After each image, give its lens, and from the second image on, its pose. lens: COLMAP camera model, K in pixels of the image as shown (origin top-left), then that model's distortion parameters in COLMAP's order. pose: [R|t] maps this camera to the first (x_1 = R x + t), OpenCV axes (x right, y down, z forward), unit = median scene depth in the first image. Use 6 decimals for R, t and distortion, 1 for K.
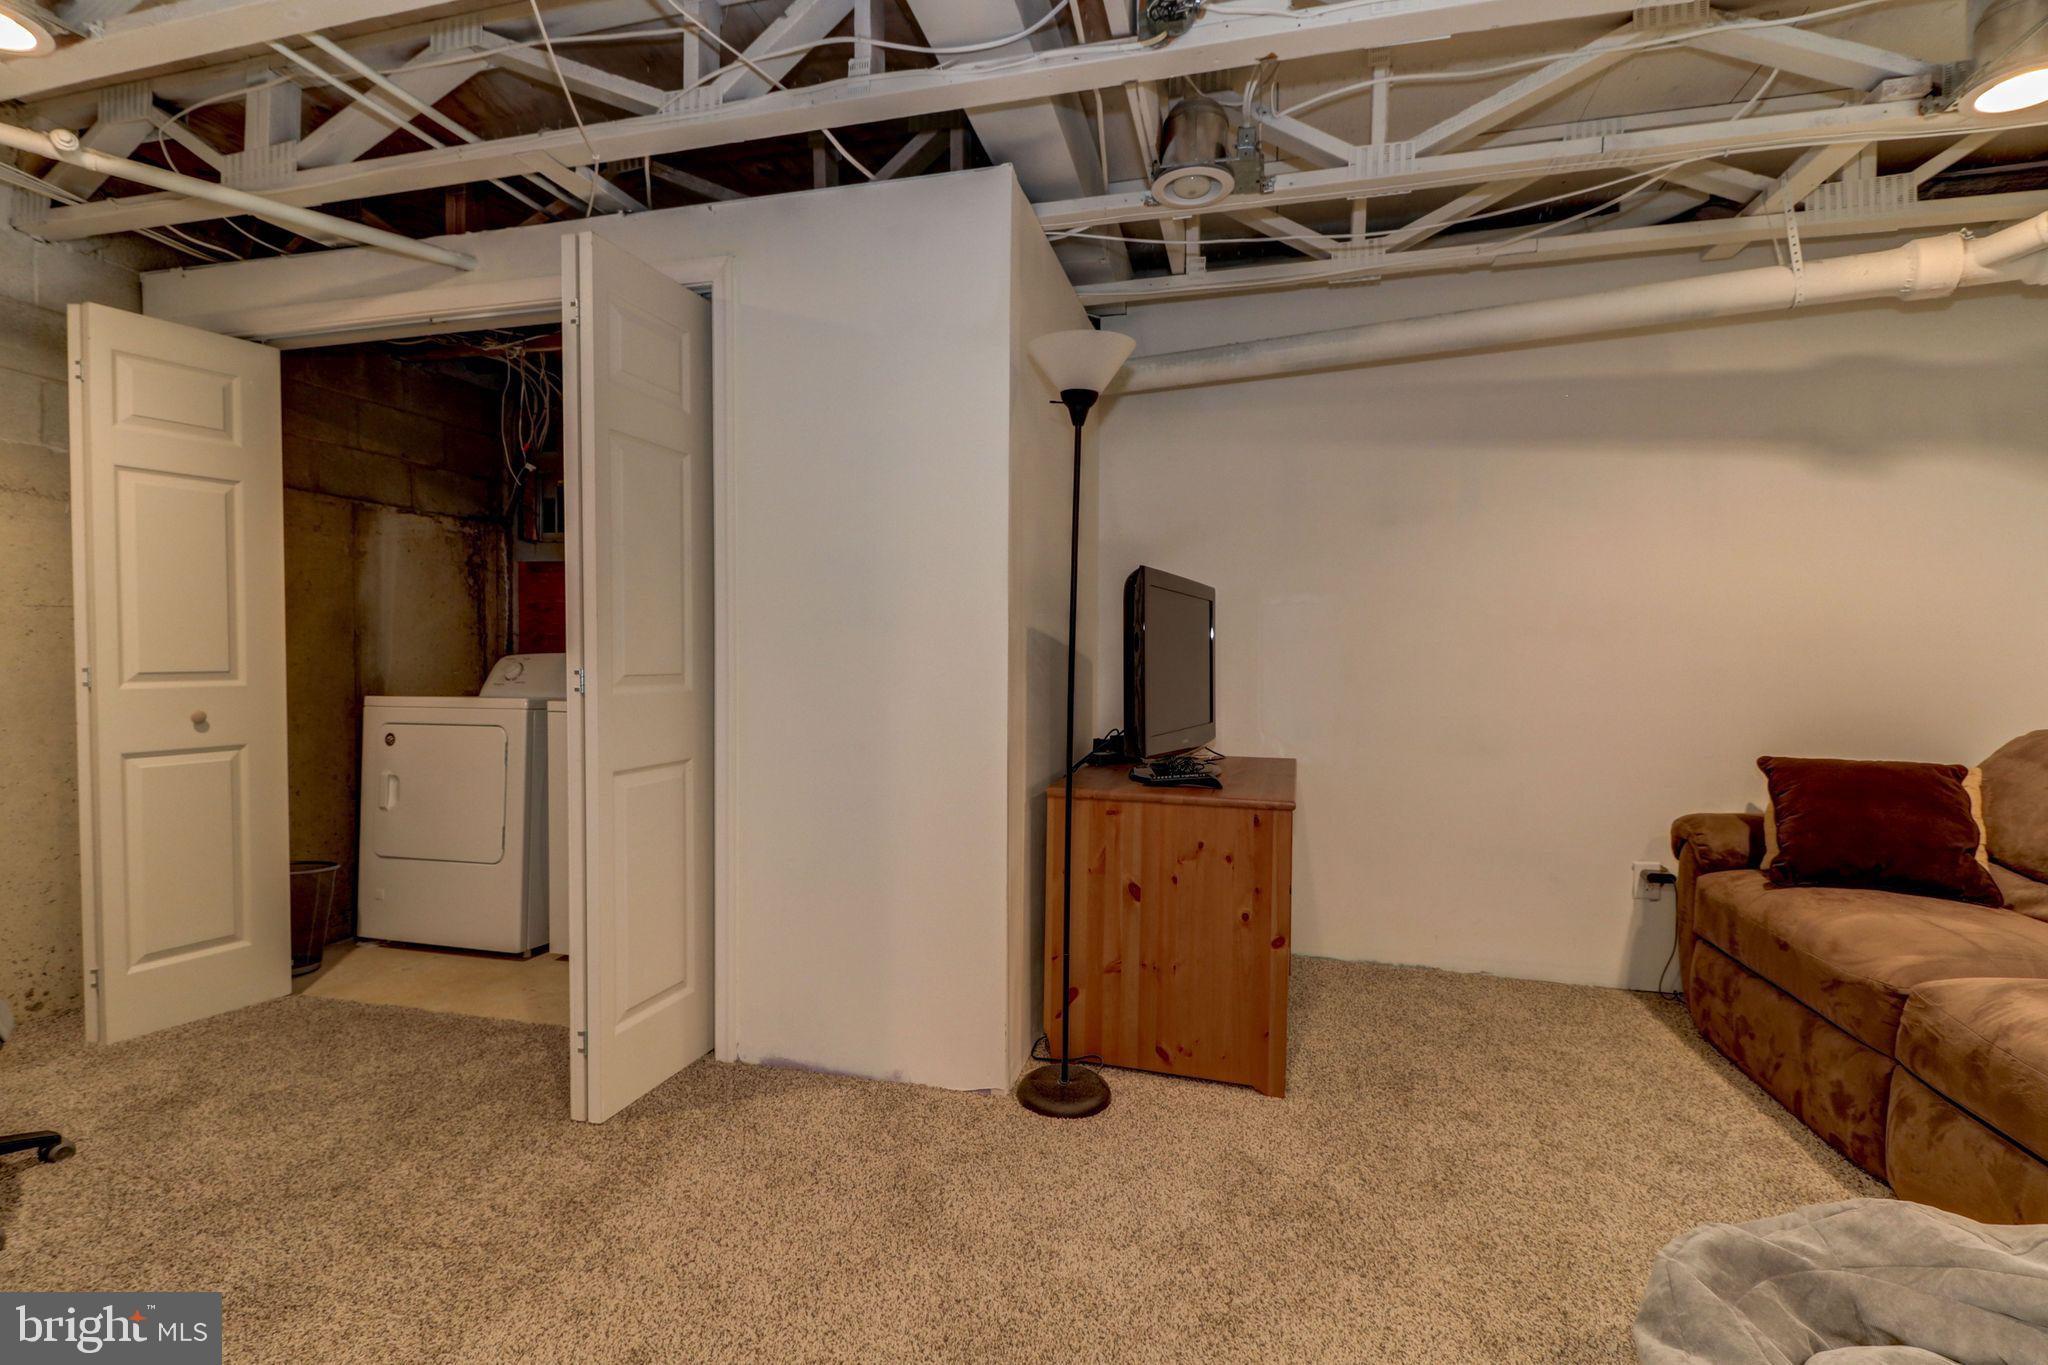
lens RADIAL K [[944.6, 0, 1016.3], [0, 944.6, 677.3], [0, 0, 1]] dist [0.020760, -0.014785]
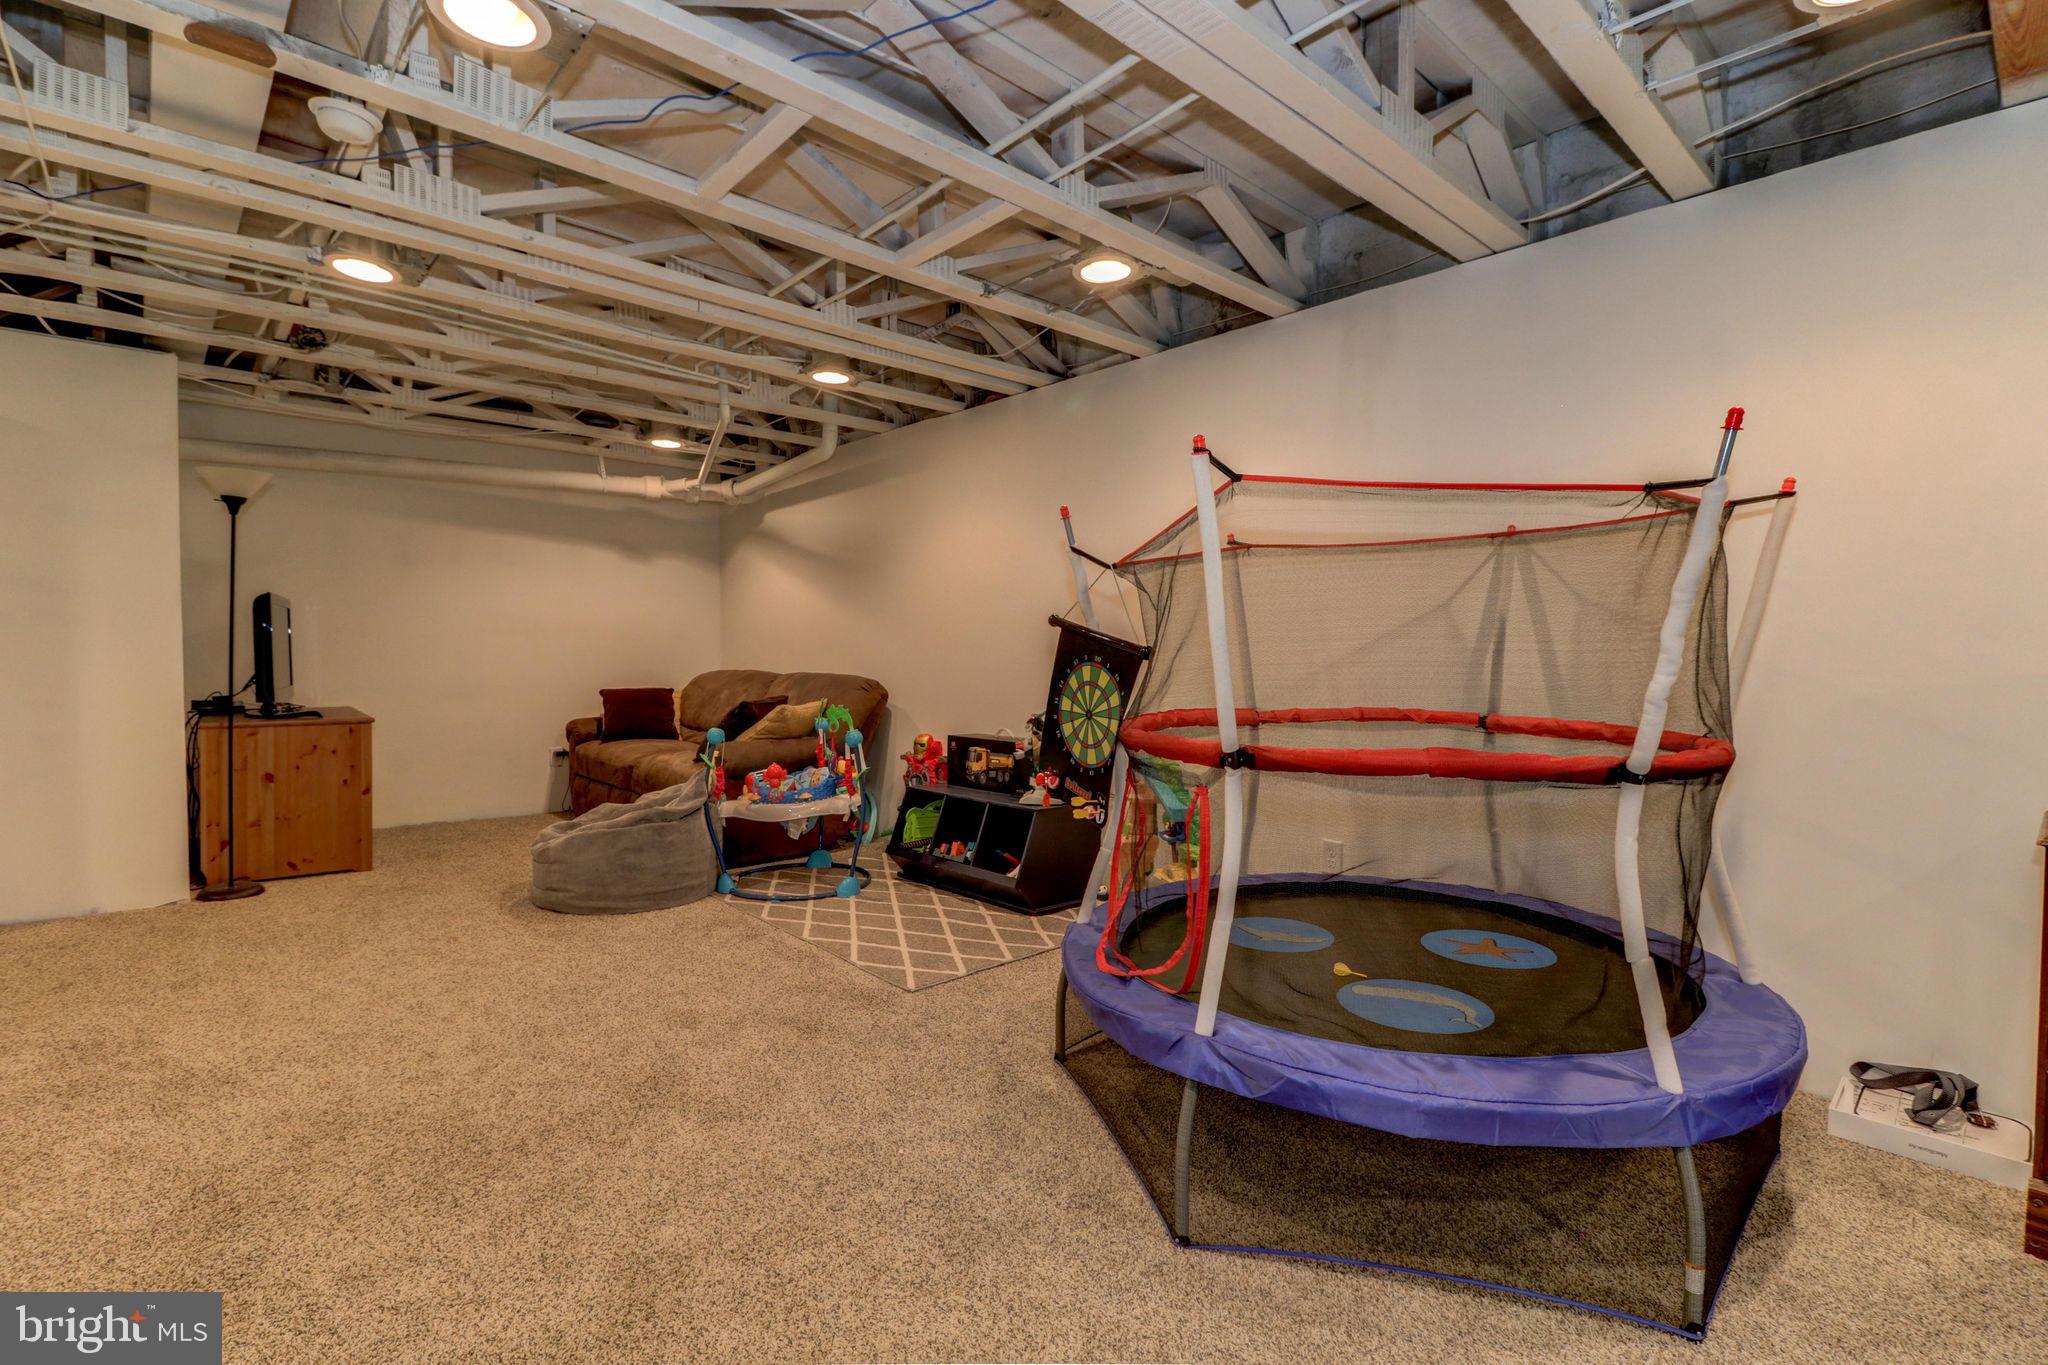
lens RADIAL K [[944.6, 0, 1016.3], [0, 944.6, 677.3], [0, 0, 1]] dist [0.020760, -0.014785]
pose [[0.545806, -0.029815, 0.837381, -0.431140], [0.017663, 0.999554, 0.024077, 0.016324], [-0.837725, 0.001649, 0.546090, -0.820203]]
